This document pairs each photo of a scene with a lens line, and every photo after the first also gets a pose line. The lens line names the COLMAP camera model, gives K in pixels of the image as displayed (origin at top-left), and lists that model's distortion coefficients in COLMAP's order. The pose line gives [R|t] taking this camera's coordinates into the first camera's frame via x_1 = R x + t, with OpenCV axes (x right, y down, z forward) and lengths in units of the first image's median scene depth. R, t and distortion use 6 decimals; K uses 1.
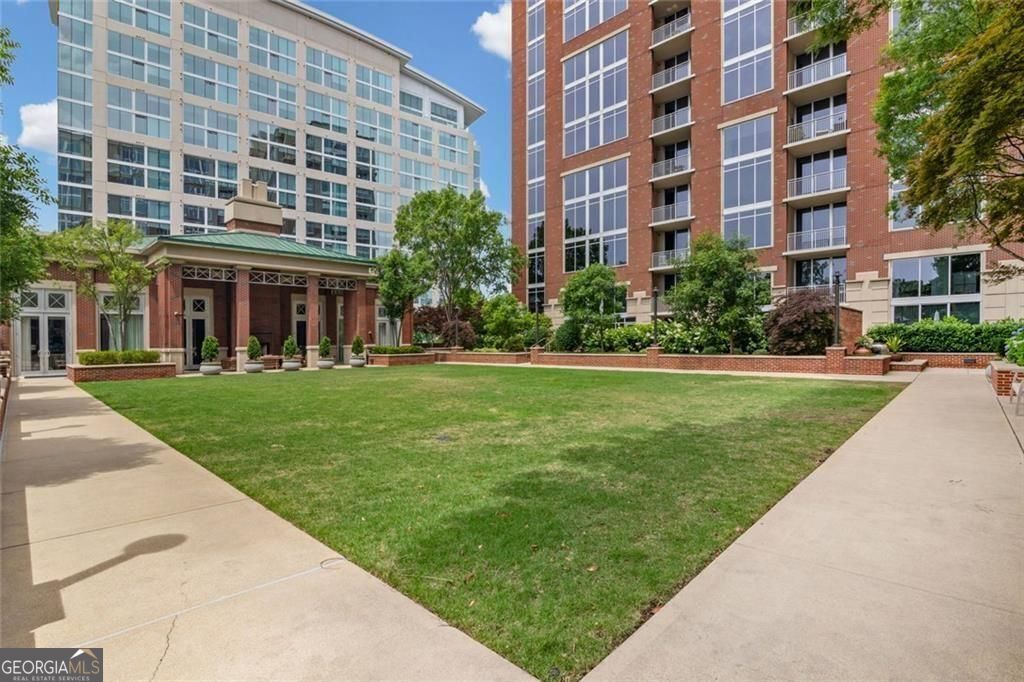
lens RADIAL K [[485.9, 0, 512.0], [0, 485.9, 341.0], [0, 0, 1]] dist [-0.002853, -0.000467]
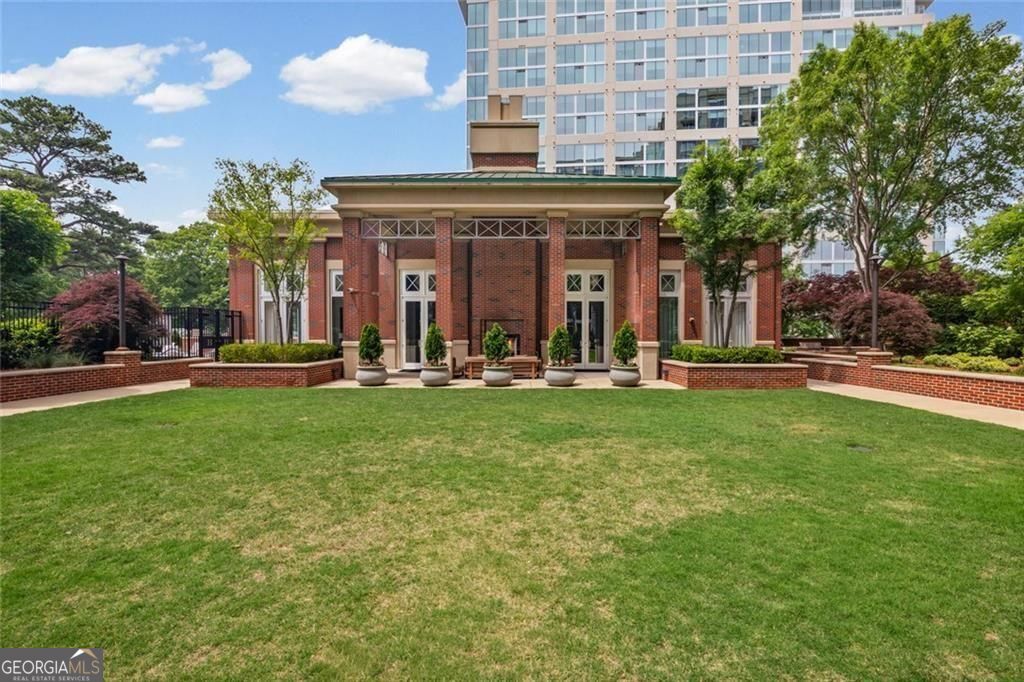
lens RADIAL K [[474.1, 0, 512.0], [0, 474.1, 341.0], [0, 0, 1]] dist [-0.025498, 0.000025]
pose [[0.688524, 0.023800, -0.724823, -0.017960], [-0.011379, 0.999693, 0.022017, -0.001035], [0.725125, -0.006911, 0.688583, 0.245910]]
